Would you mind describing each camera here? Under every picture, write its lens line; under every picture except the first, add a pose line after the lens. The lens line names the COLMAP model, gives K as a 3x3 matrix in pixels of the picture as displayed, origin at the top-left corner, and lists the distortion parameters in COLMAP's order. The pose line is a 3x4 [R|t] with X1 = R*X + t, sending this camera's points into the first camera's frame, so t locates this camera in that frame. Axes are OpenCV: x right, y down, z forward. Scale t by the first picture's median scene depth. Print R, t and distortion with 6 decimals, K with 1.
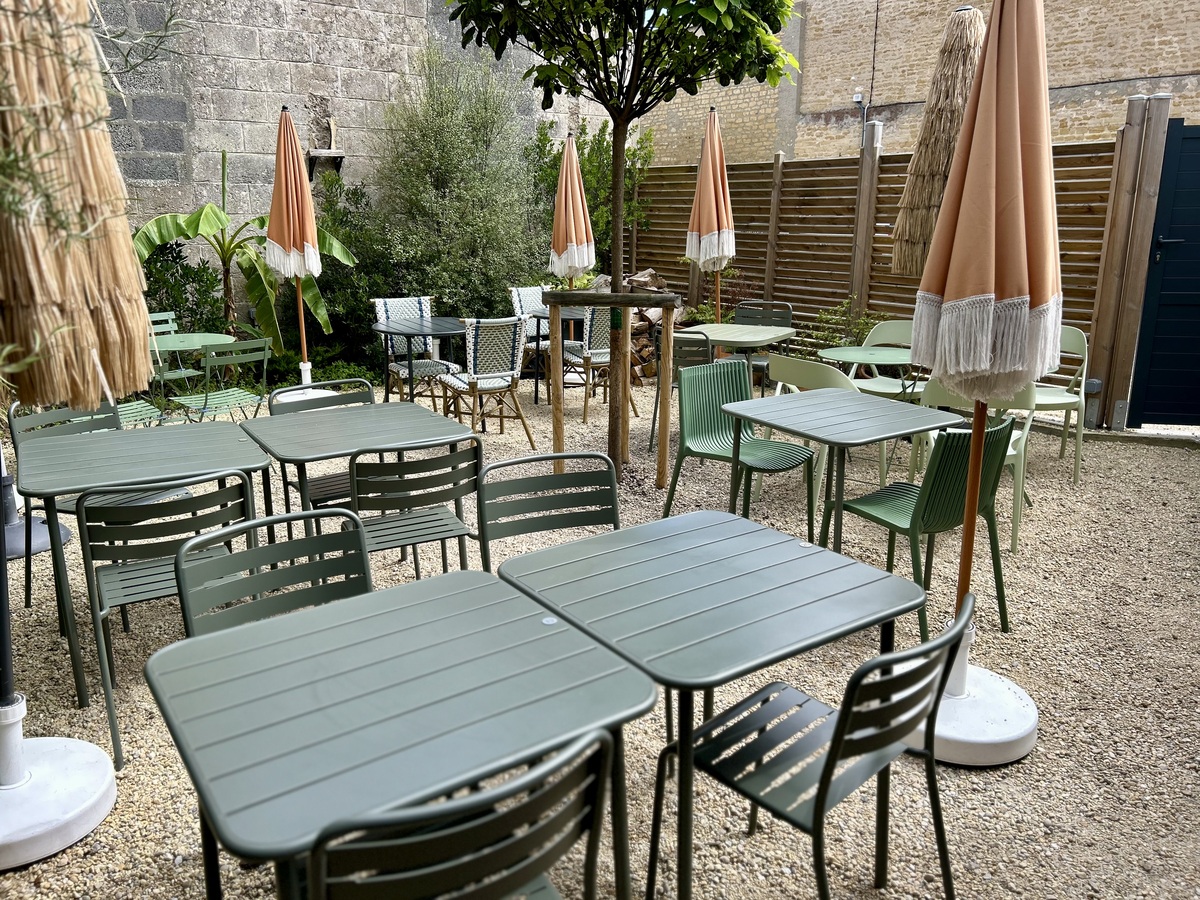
lens RADIAL K [[932.5, 0, 600.0], [0, 932.5, 450.0], [0, 0, 1]] dist [0.017675, 0.001858]
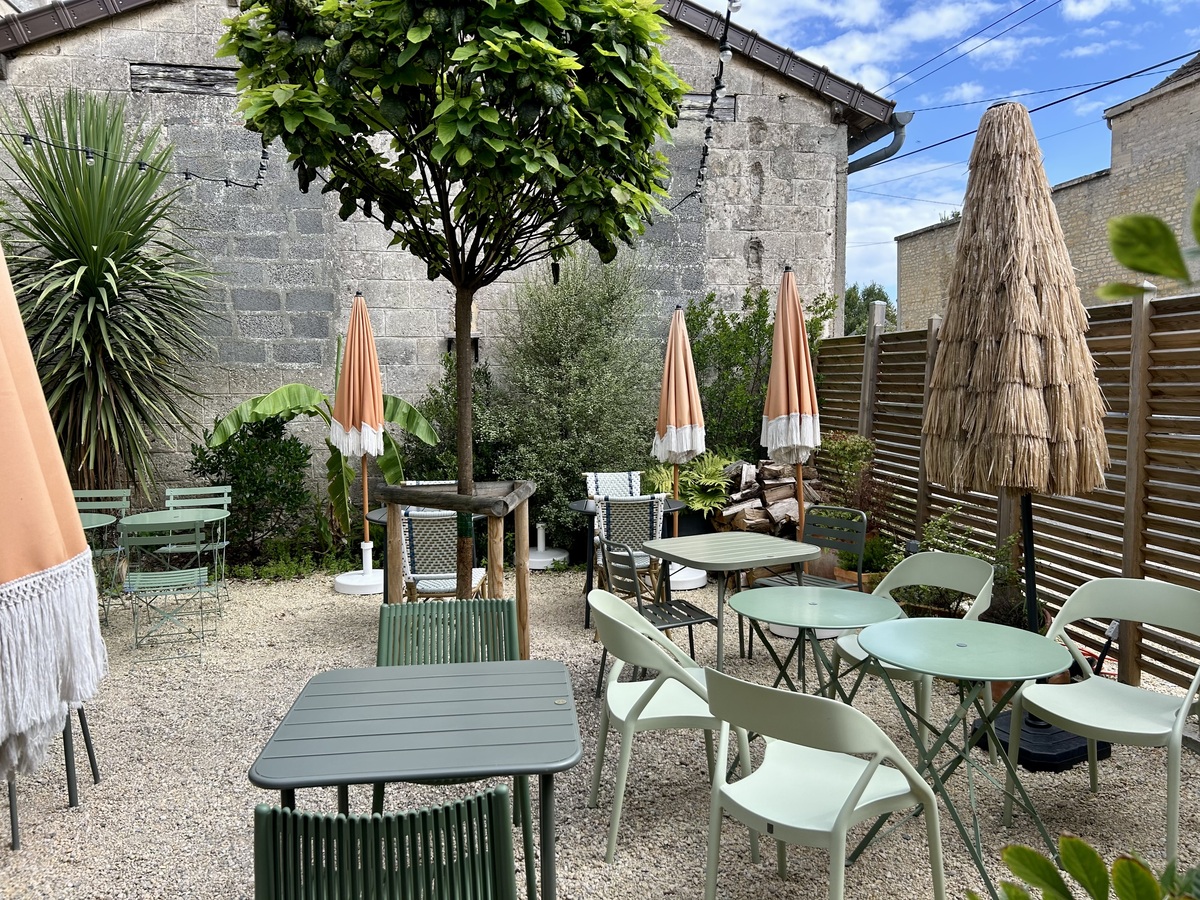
lens RADIAL K [[893.1, 0, 610.3], [0, 893.1, 453.4], [0, 0, 1]] dist [0.102921, -0.156503]
pose [[0.895302, 0.030667, -0.444403, 0.314724], [-0.106237, 0.983541, -0.146156, -0.069695], [0.432606, 0.178066, 0.883824, 0.247352]]
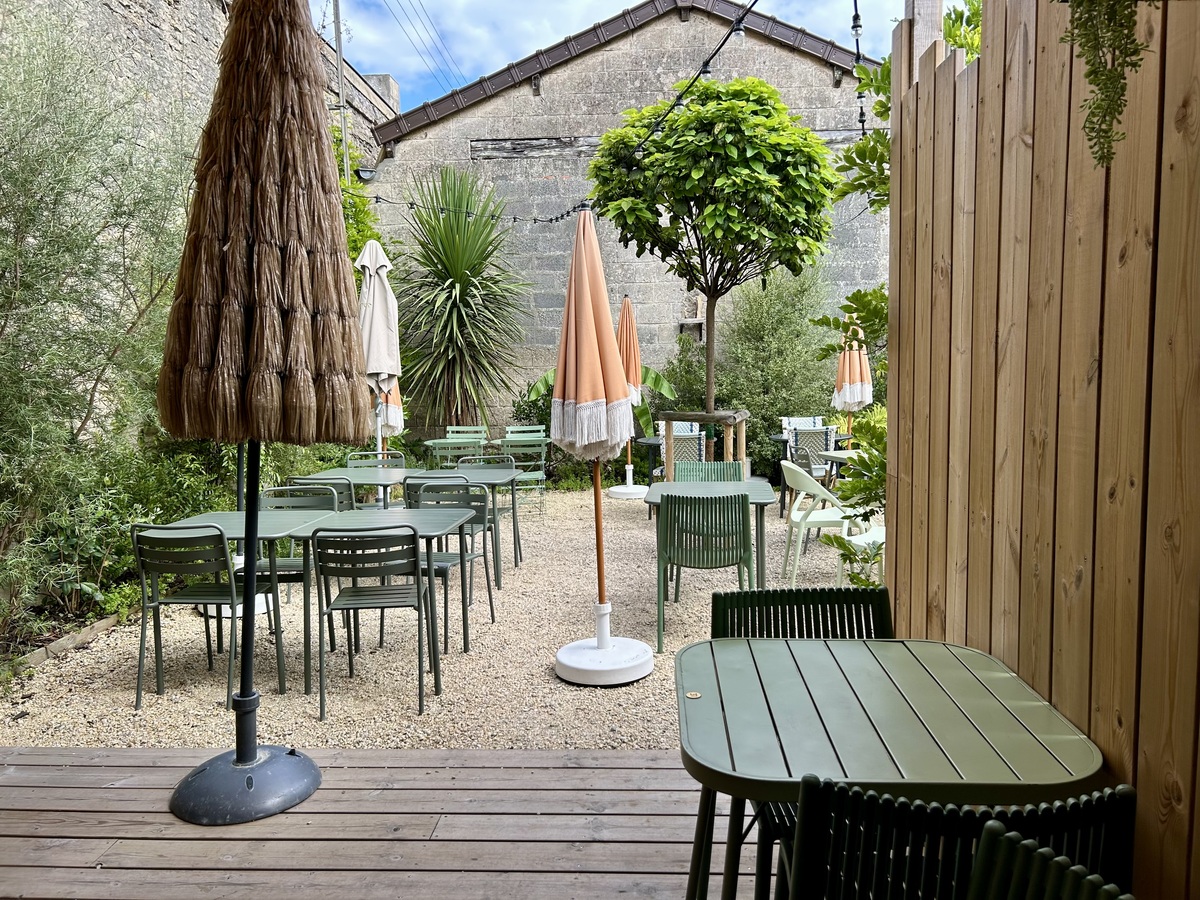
lens RADIAL K [[893.1, 0, 610.3], [0, 893.1, 453.4], [0, 0, 1]] dist [0.102921, -0.156503]
pose [[0.777054, 0.048503, -0.627562, 0.500653], [-0.139916, 0.985392, -0.097086, 0.026446], [0.613686, 0.163247, 0.772489, -0.080288]]
